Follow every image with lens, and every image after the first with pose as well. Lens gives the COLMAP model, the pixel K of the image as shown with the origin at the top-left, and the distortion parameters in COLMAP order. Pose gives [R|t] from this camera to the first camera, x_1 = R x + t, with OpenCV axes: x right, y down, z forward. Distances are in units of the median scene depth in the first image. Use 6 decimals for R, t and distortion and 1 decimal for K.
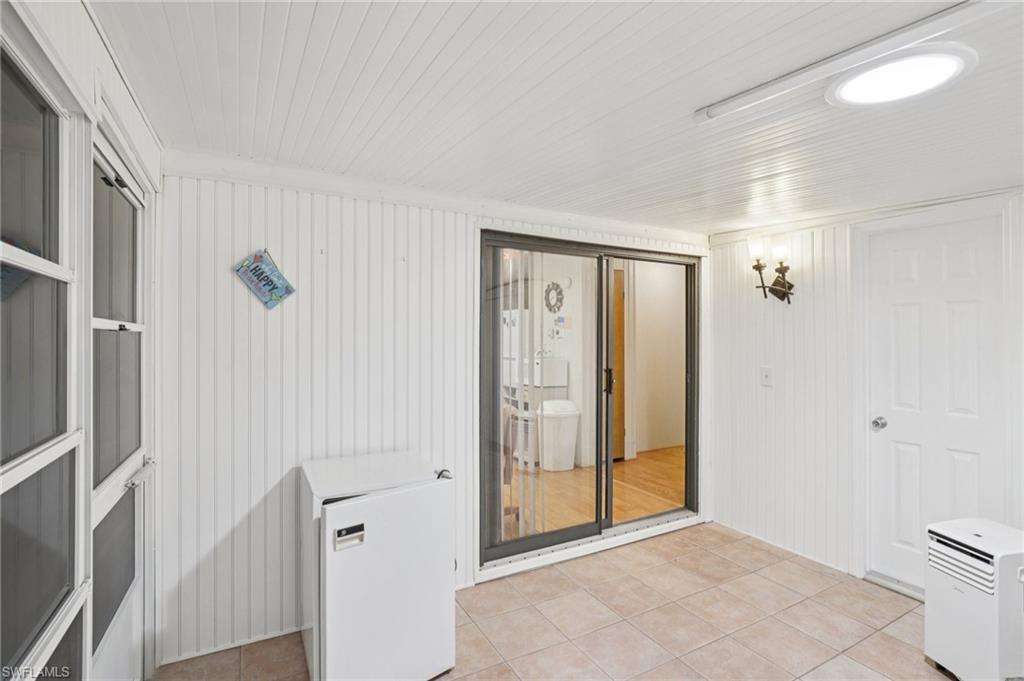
lens RADIAL K [[483.8, 0, 509.7], [0, 483.8, 336.6], [0, 0, 1]] dist [-0.016813, -0.000142]
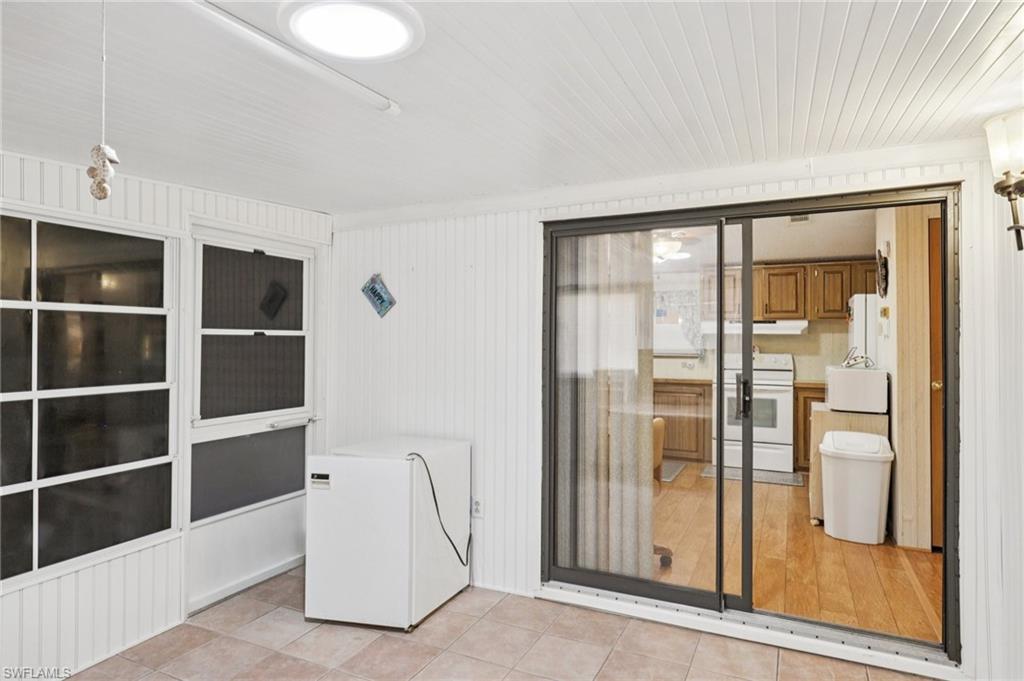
lens RADIAL K [[591.1, 0, 508.4], [0, 591.1, 335.4], [0, 0, 1]] dist [-0.004125, 0.000310]
pose [[0.570903, -0.010937, -0.820945, 0.732848], [0.007345, 0.999939, -0.008213, 0.006217], [0.820984, -0.001341, 0.570949, 0.248432]]
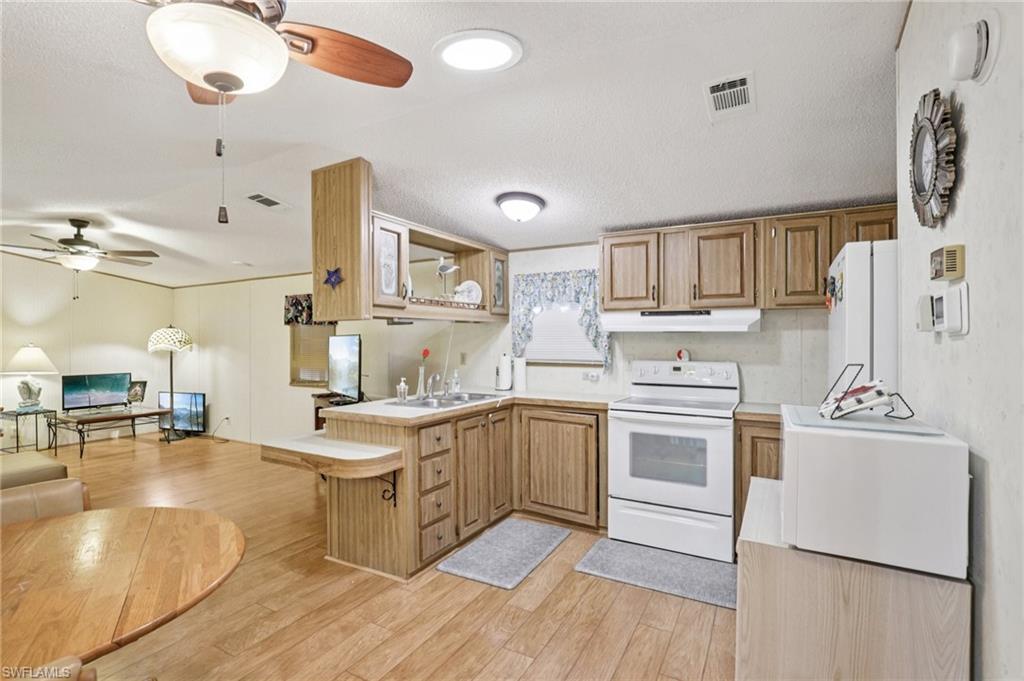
lens RADIAL K [[483.8, 0, 509.7], [0, 483.8, 336.6], [0, 0, 1]] dist [-0.016813, -0.000142]
pose [[0.528534, -0.009535, -0.848859, 0.290956], [0.009096, 0.999943, -0.005569, 0.004801], [0.848864, -0.004778, 0.528590, 1.158237]]
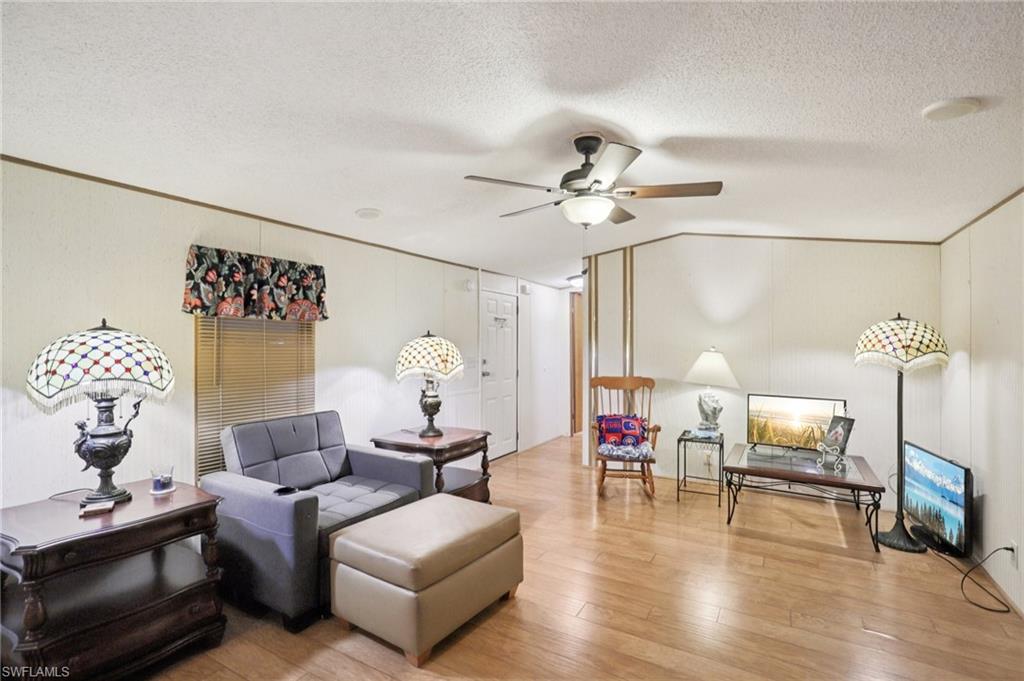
lens RADIAL K [[479.3, 0, 512.0], [0, 479.3, 340.5], [0, 0, 1]] dist [-0.022232, 0.000060]
pose [[-0.867920, -0.007037, -0.496654, -0.911396], [-0.004339, 0.999969, -0.006584, -0.002214], [0.496685, -0.003560, -0.867924, 1.452224]]
